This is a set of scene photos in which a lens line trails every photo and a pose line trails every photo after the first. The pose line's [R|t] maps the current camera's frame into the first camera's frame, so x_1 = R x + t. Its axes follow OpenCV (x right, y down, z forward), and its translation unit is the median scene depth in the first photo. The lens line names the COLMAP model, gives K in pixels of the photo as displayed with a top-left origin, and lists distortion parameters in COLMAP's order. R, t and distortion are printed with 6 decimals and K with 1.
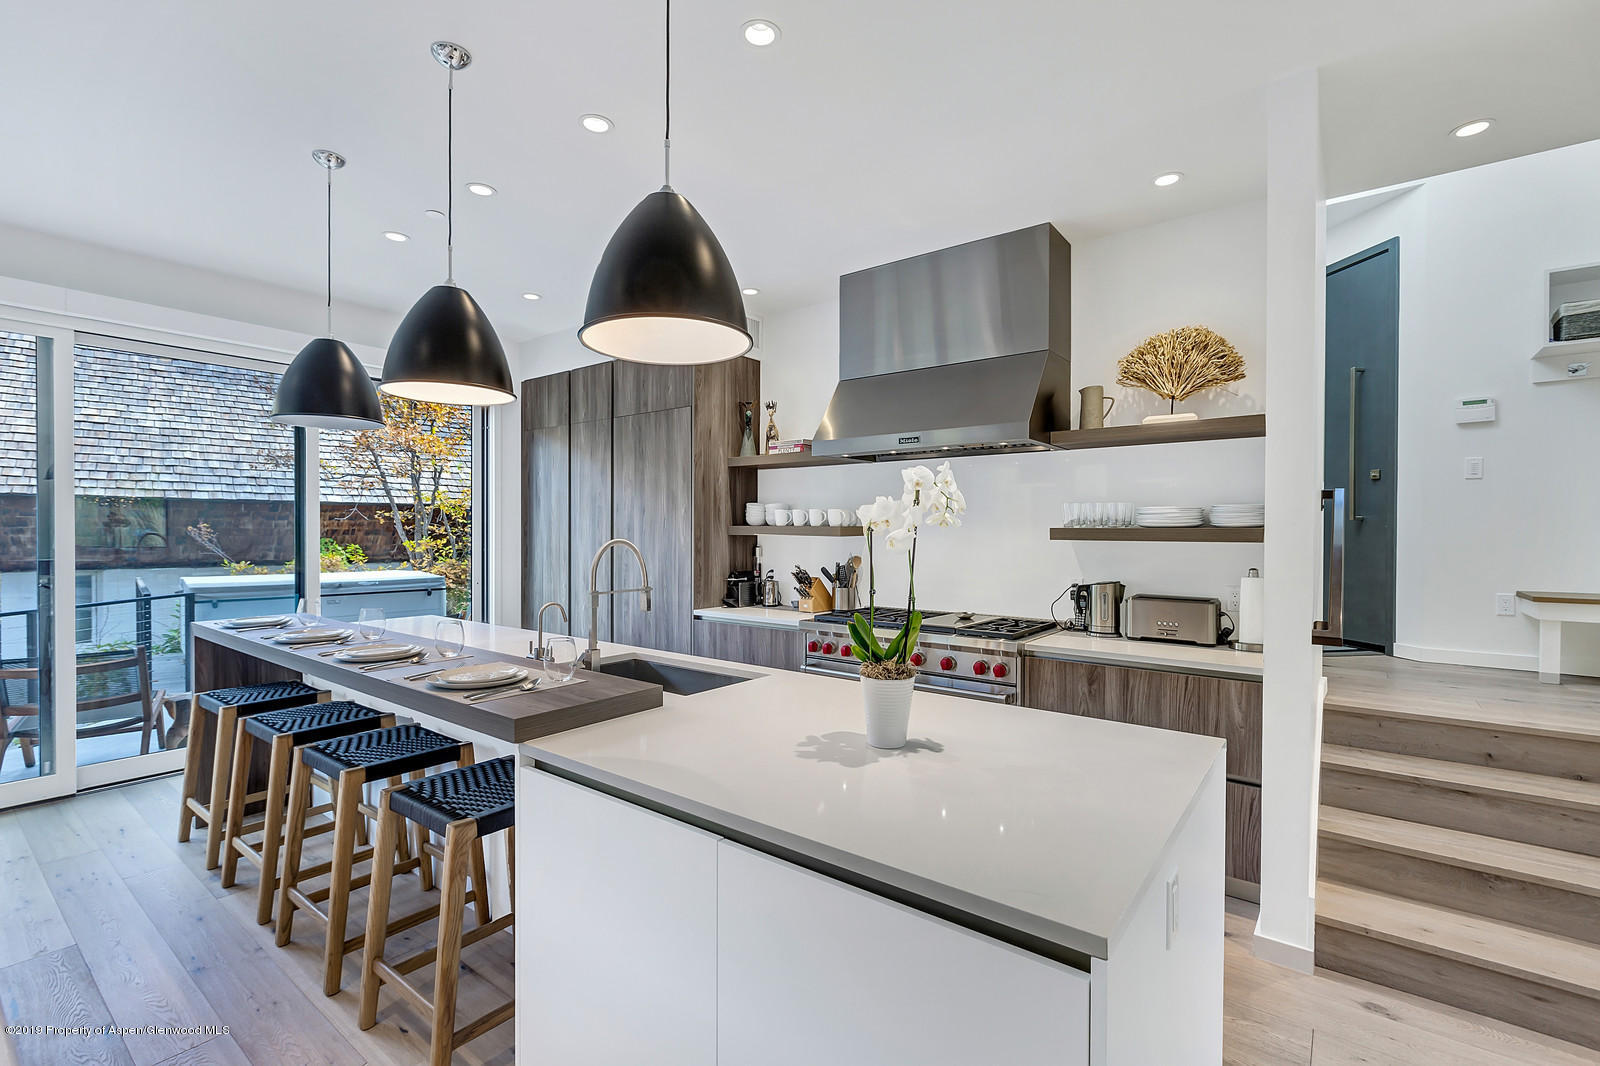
lens RADIAL K [[719.1, 0, 800.3], [0, 719.1, 527.8], [0, 0, 1]] dist [-0.002642, -0.001100]
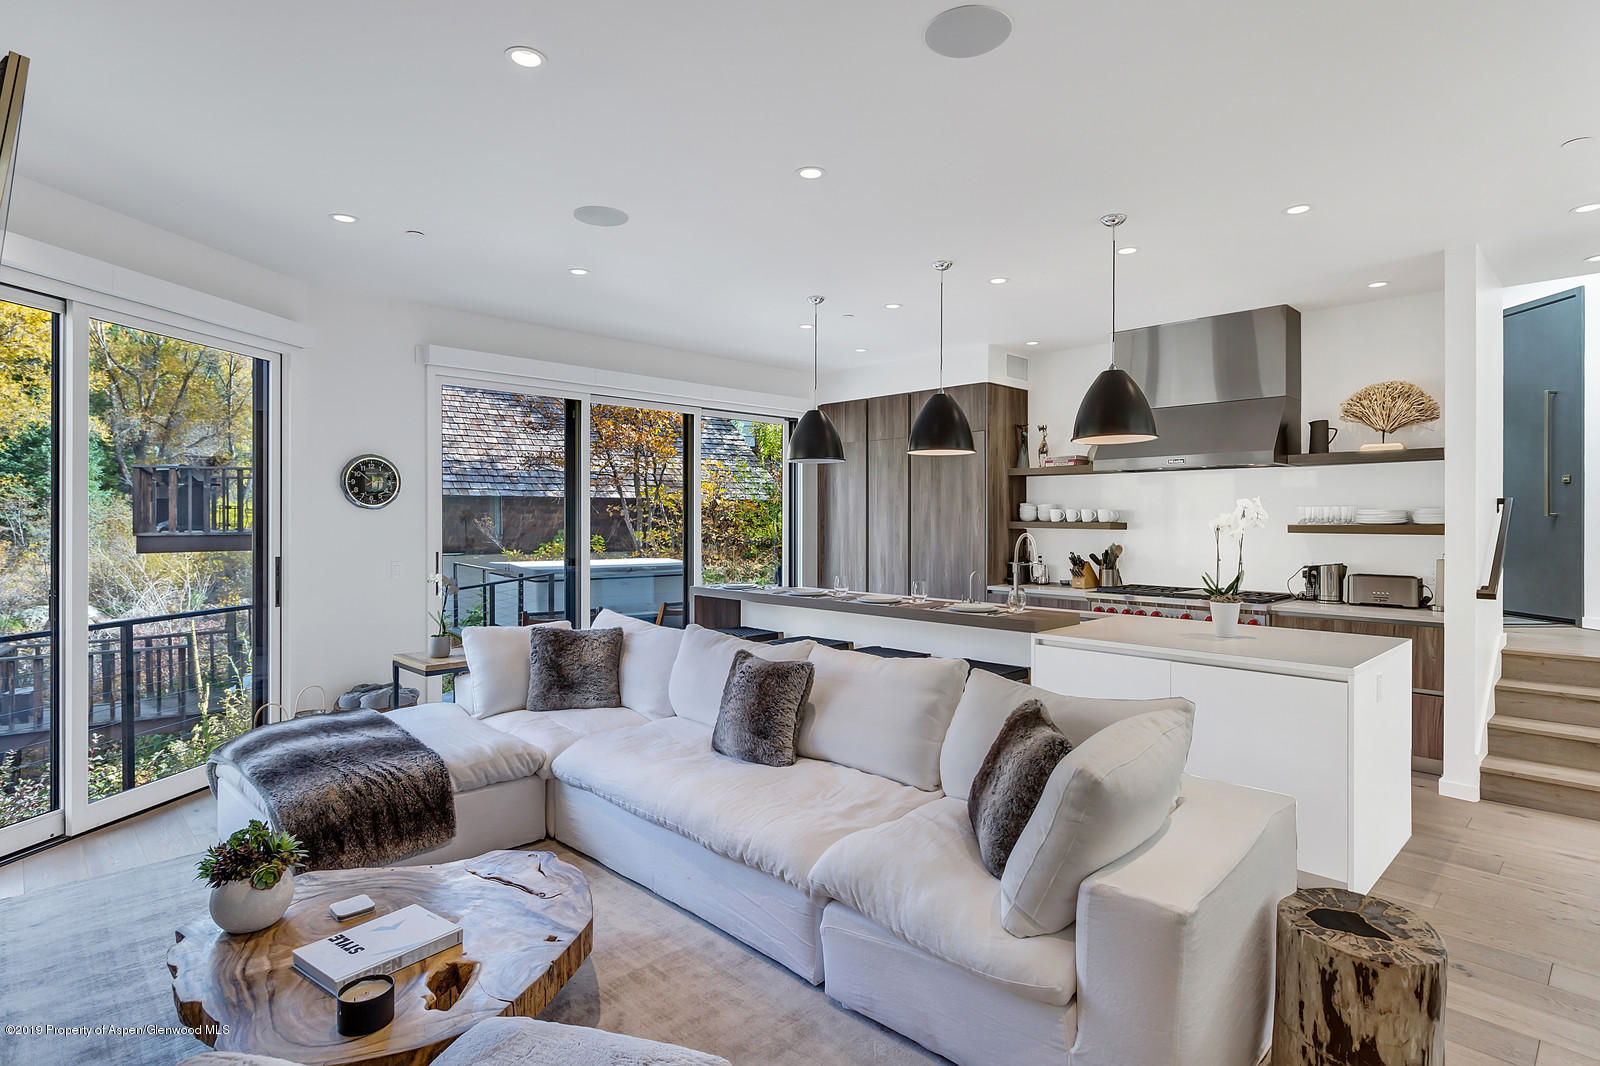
lens RADIAL K [[836.8, 0, 793.2], [0, 836.8, 511.4], [0, 0, 1]] dist [-0.003964, -0.001524]
pose [[0.989443, -0.002956, -0.144890, -0.292522], [0.002164, 0.999982, -0.005624, -0.014346], [0.144904, 0.005251, 0.989432, -0.589380]]
